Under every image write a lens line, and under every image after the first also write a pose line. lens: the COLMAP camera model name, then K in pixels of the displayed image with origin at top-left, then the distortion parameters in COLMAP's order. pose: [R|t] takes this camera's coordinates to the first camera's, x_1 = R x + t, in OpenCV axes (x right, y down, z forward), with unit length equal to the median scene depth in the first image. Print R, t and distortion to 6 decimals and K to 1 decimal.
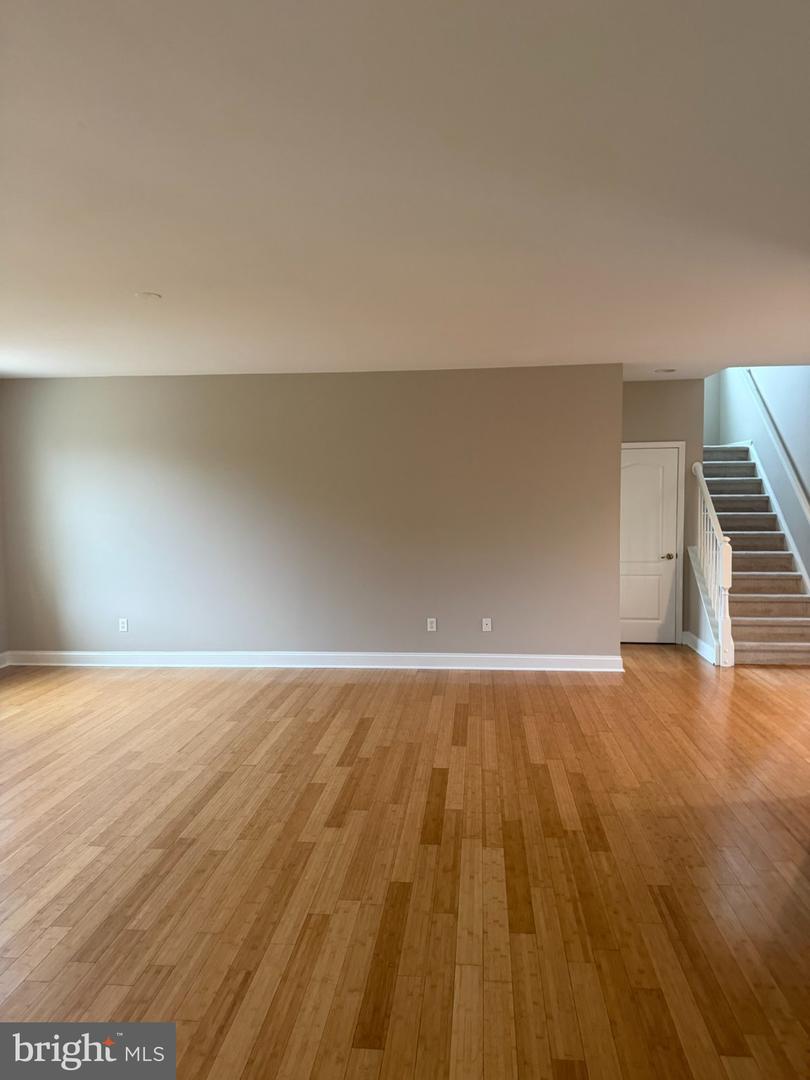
lens RADIAL K [[756.1, 0, 405.0], [0, 756.1, 540.0], [0, 0, 1]] dist [0.069037, -0.098056]
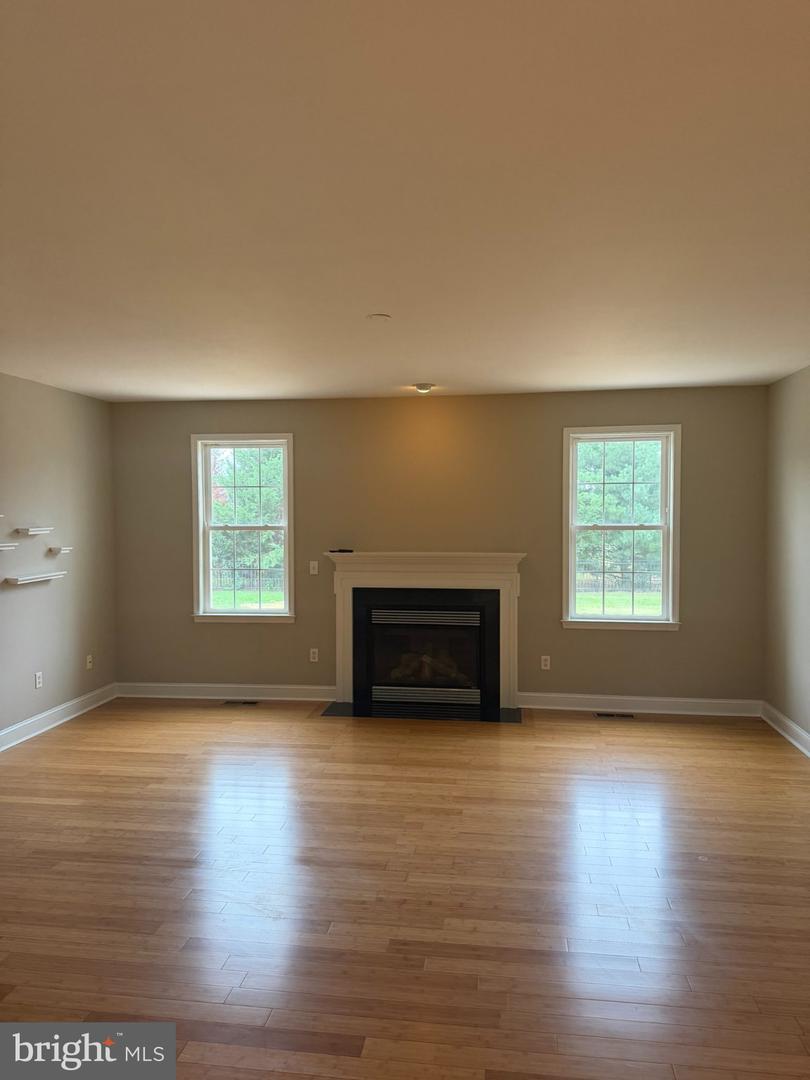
lens RADIAL K [[756.1, 0, 405.0], [0, 756.1, 540.0], [0, 0, 1]] dist [0.069037, -0.098056]
pose [[-0.041050, 0.050478, -0.997881, 0.564069], [-0.056725, 0.996994, 0.052767, -0.091980], [0.997546, 0.058771, -0.038063, 1.009731]]
